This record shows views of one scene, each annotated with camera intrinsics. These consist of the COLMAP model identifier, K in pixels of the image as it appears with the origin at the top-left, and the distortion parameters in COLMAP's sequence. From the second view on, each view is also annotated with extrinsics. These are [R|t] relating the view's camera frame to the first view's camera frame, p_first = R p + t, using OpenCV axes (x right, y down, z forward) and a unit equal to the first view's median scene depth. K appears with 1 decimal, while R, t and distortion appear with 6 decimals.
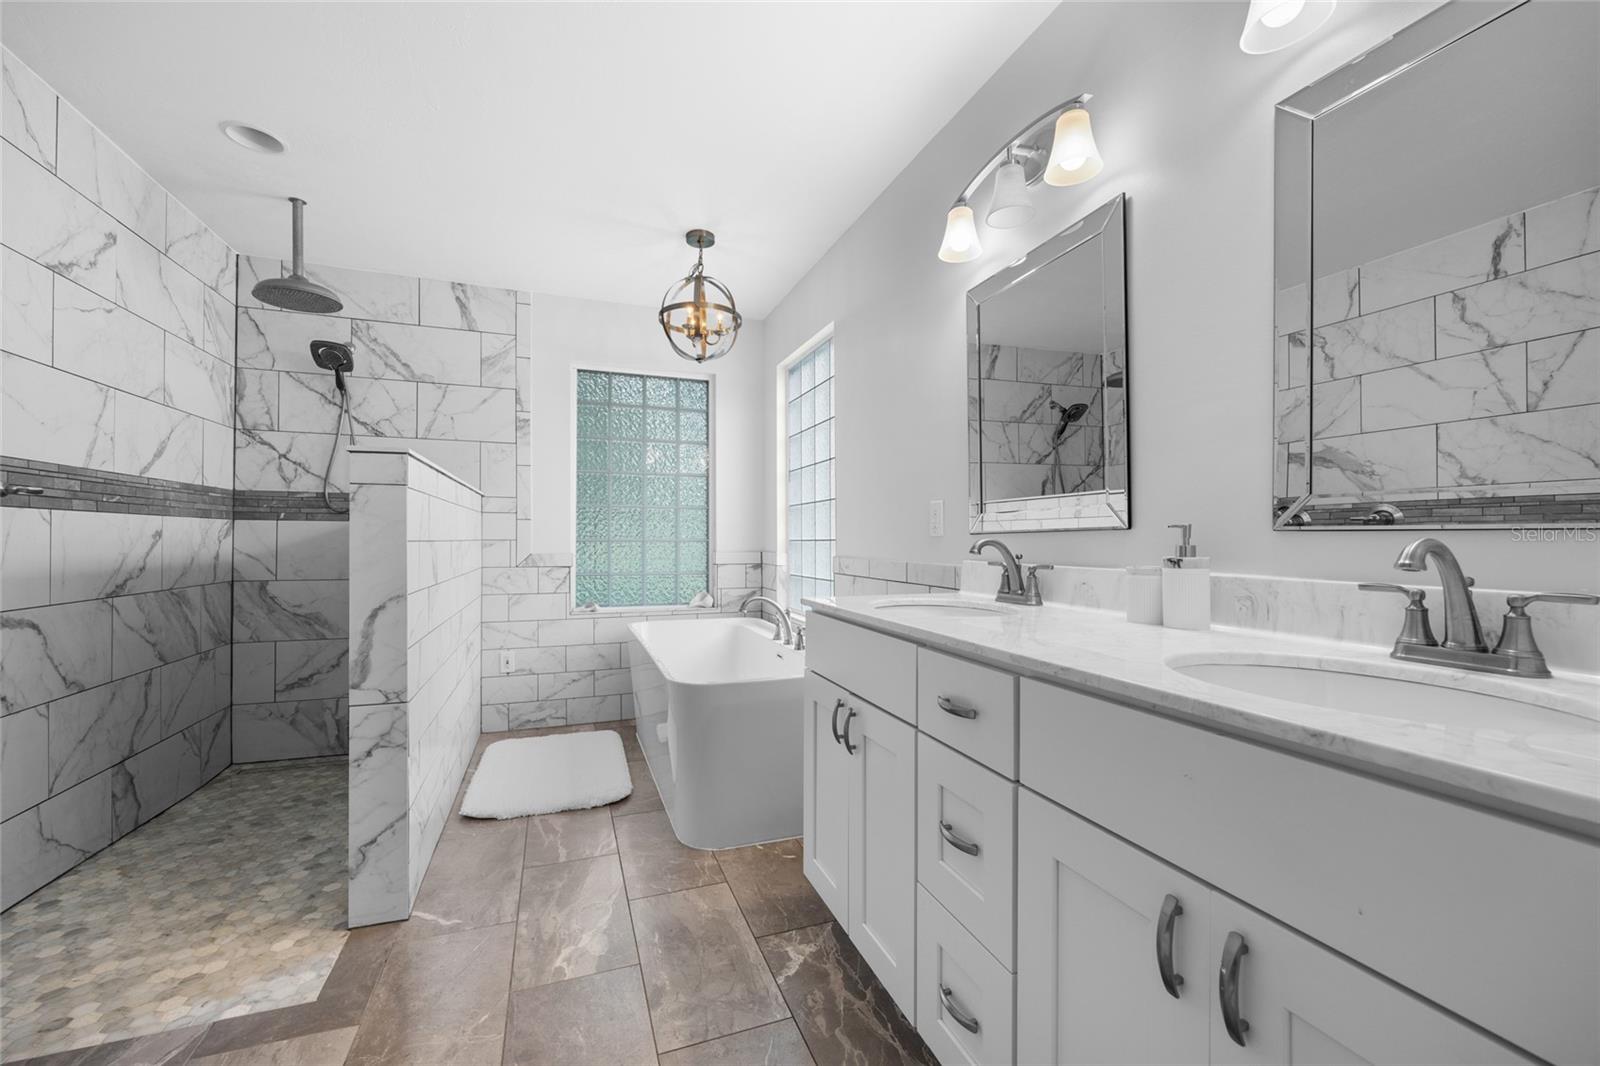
lens RADIAL K [[647.6, 0, 793.6], [0, 647.6, 534.6], [0, 0, 1]] dist [-0.003164, -0.000163]
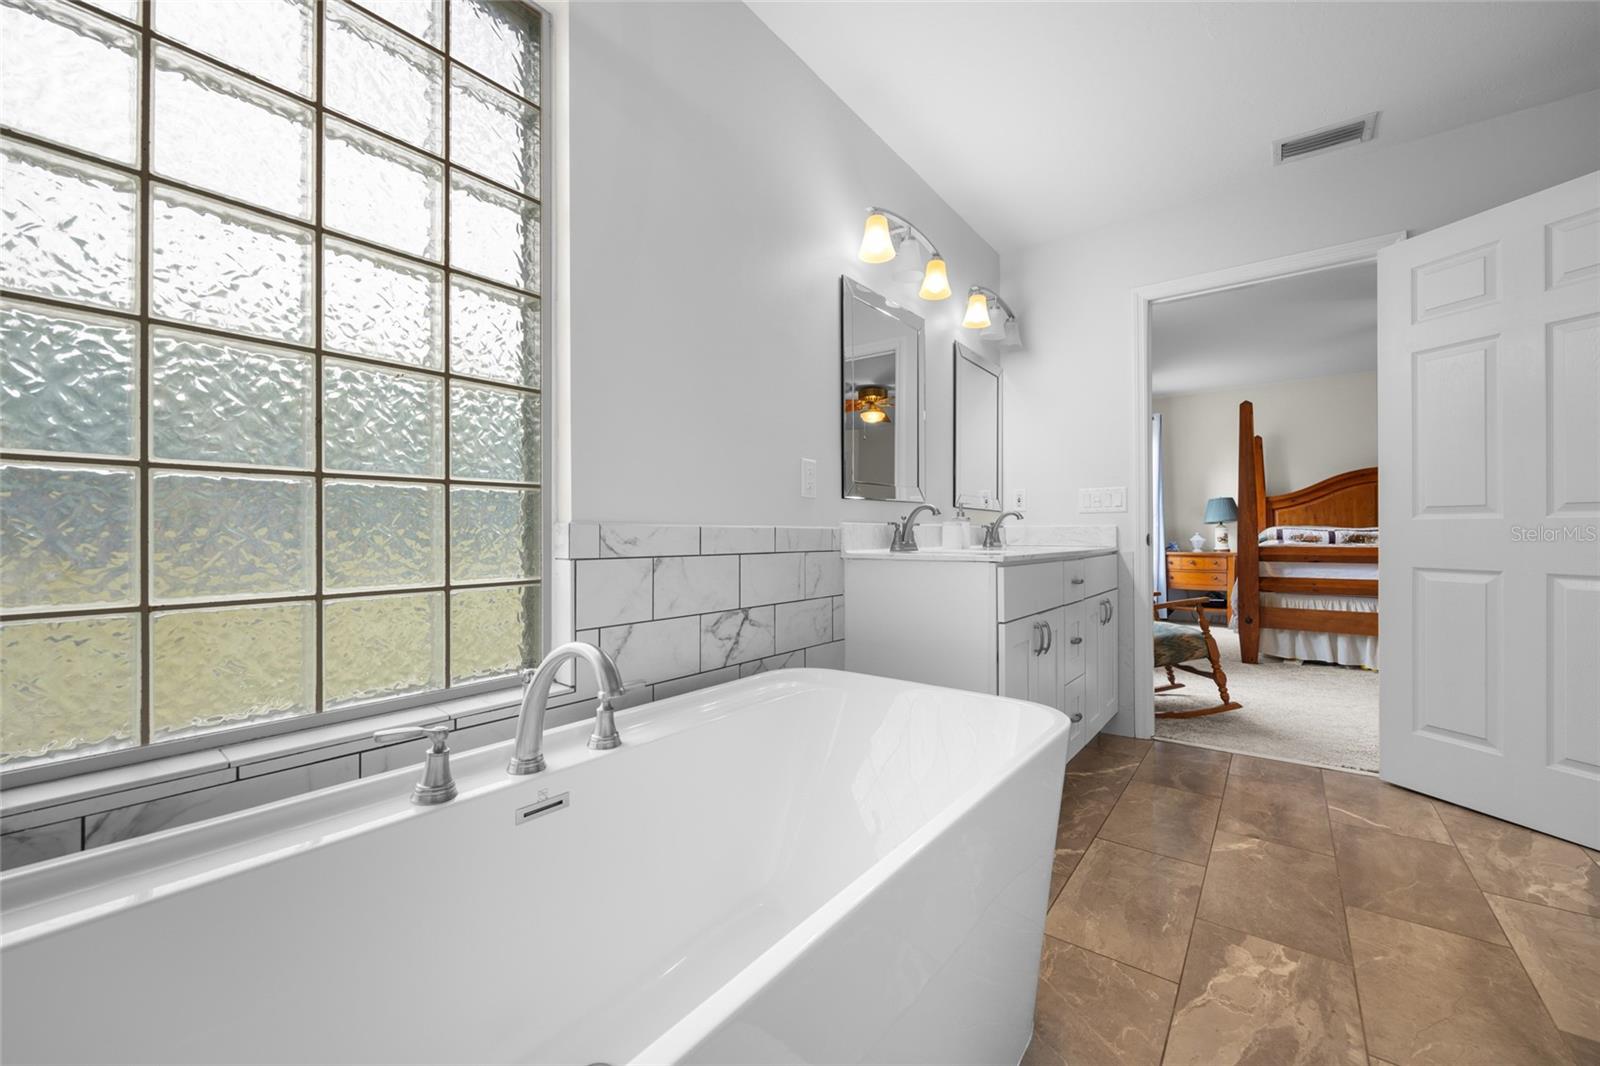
lens RADIAL K [[641.6, 0, 796.5], [0, 641.6, 534.1], [0, 0, 1]] dist [-0.003479, 0.000806]
pose [[-0.542344, 0.000972, 0.840156, -0.433439], [-0.005643, 0.999973, -0.004799, 0.047414], [-0.840137, -0.007344, -0.542324, 1.213729]]
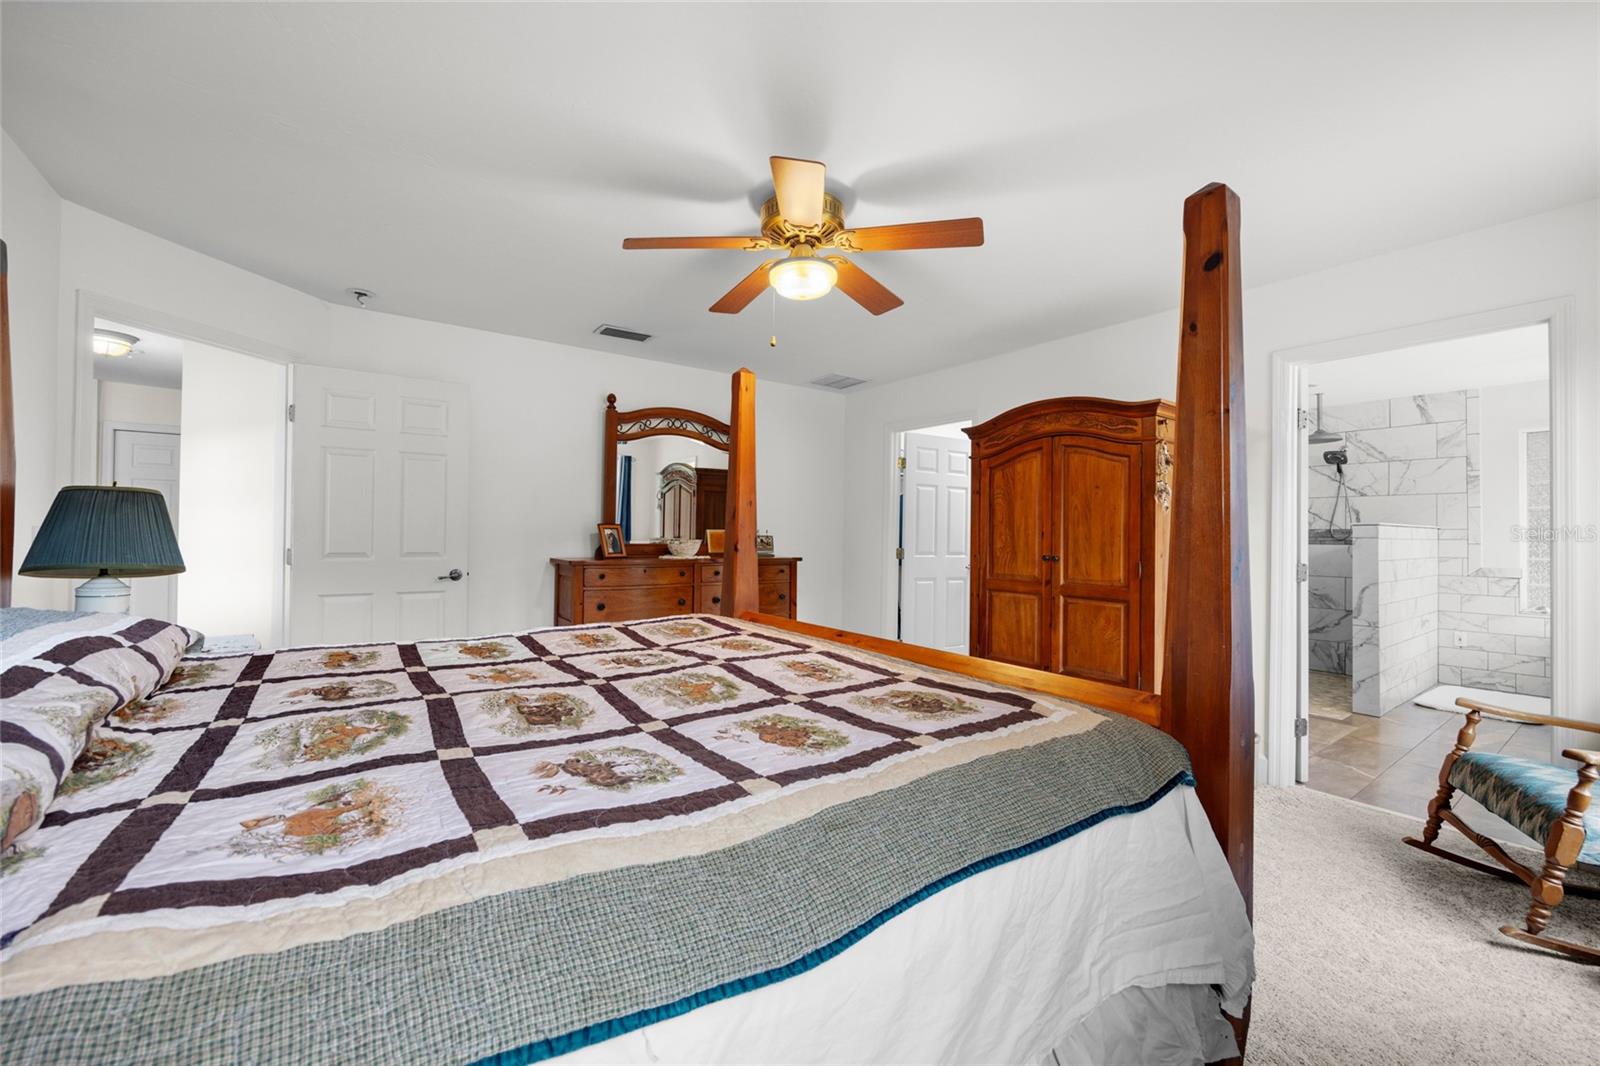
lens RADIAL K [[647.6, 0, 792.0], [0, 647.6, 529.4], [0, 0, 1]] dist [-0.003164, -0.000163]
pose [[0.277134, -0.007540, -0.960802, 0.634602], [-0.001710, 0.999964, -0.008341, -0.047827], [0.960830, 0.003955, 0.277111, -1.010454]]
